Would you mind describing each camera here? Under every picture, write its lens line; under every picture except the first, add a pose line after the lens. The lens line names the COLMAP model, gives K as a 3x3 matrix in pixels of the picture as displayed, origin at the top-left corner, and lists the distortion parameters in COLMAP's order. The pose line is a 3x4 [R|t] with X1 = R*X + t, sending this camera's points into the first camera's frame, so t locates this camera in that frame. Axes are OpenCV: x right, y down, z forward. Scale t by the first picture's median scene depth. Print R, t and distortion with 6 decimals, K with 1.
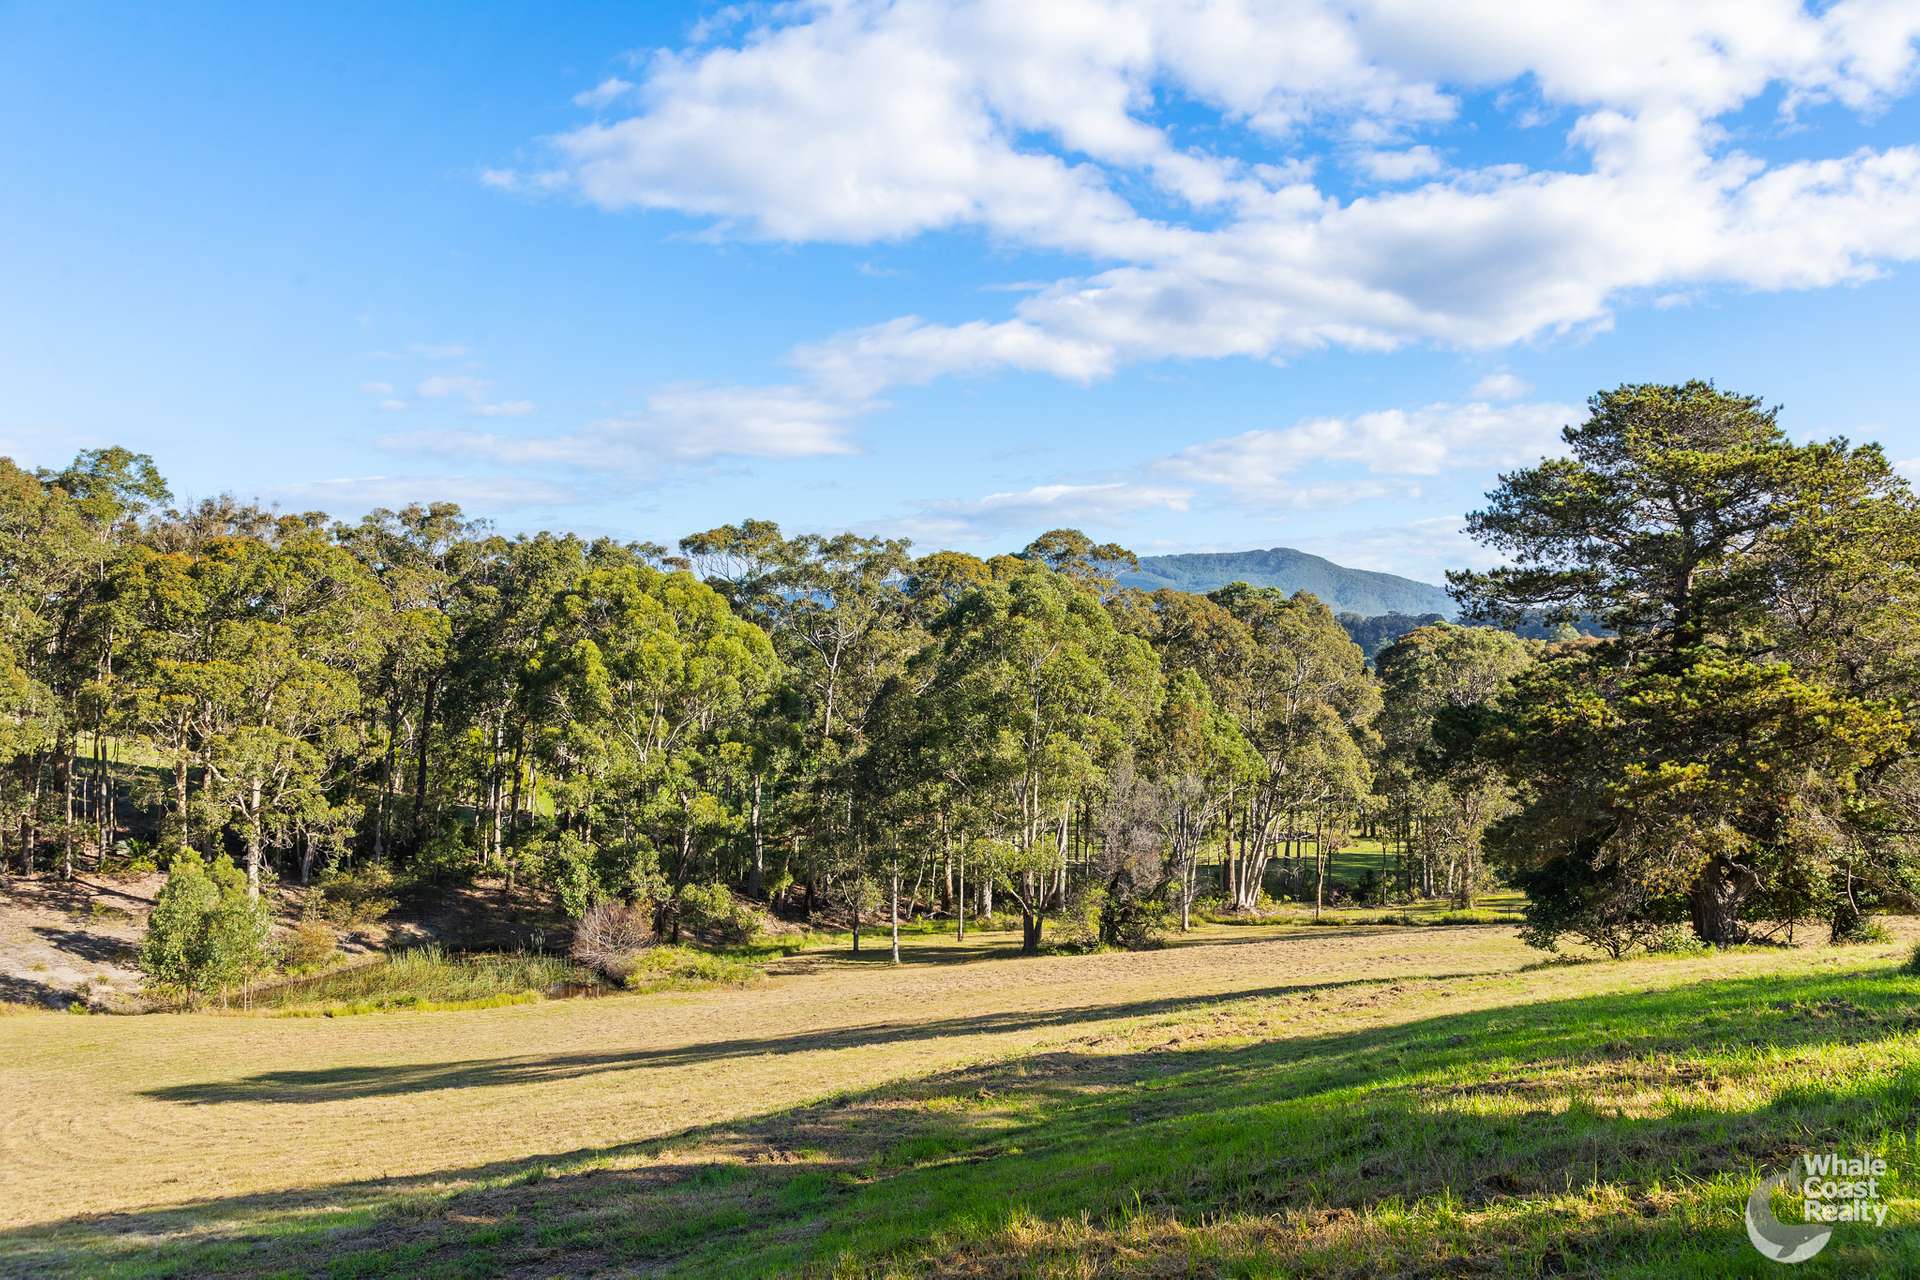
lens RADIAL K [[1625.2, 0, 968.8], [0, 1625.2, 648.5], [0, 0, 1]] dist [-0.011331, 0.002409]
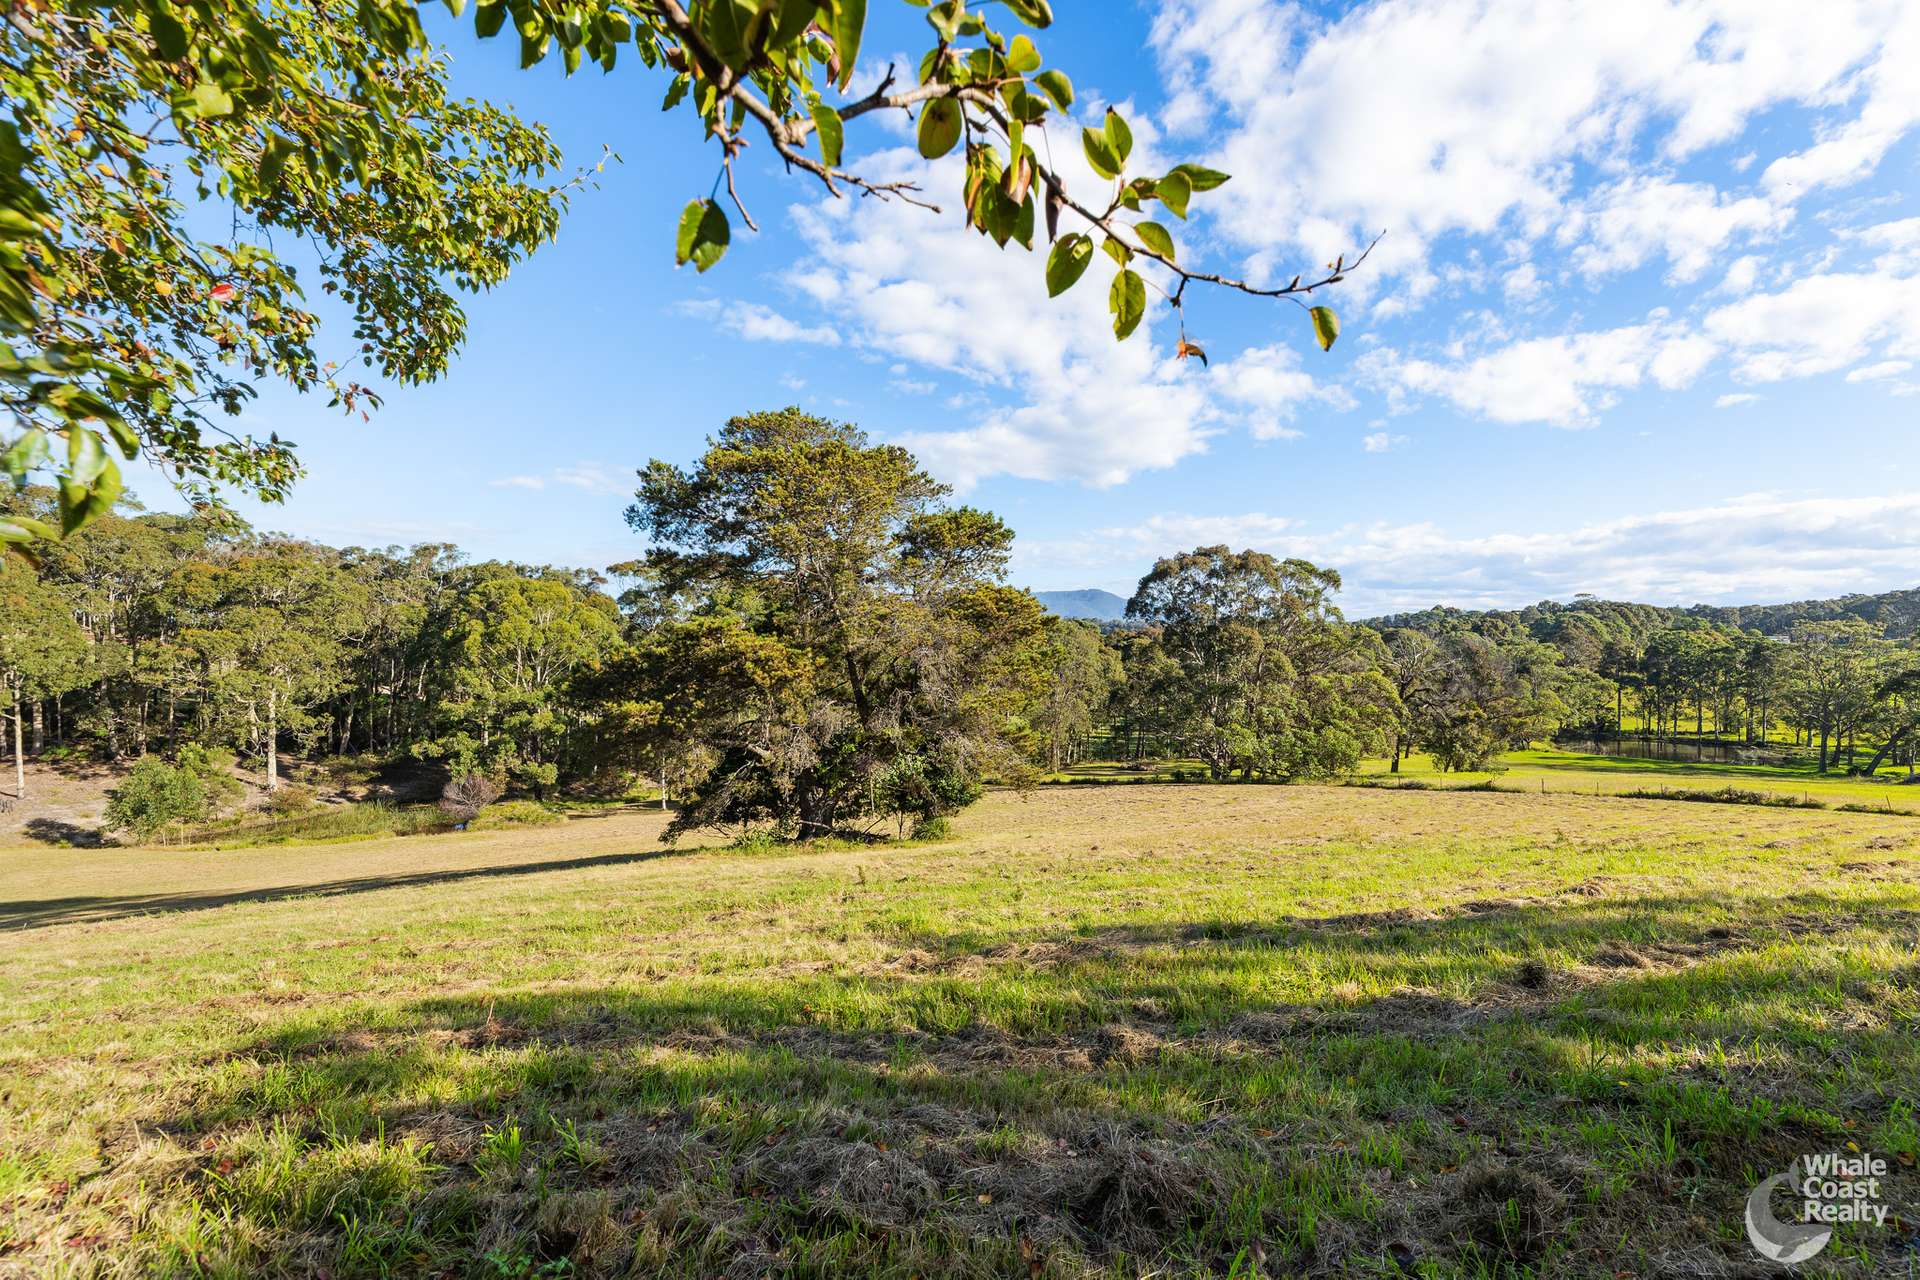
lens RADIAL K [[782.2, 0, 972.9], [0, 782.2, 639.3], [0, 0, 1]] dist [-0.000476, -0.000239]
pose [[0.999907, 0.007681, 0.011241, 0.288343], [-0.007711, 0.999967, 0.002671, 0.008629], [-0.011220, -0.002757, 0.999933, 0.182567]]
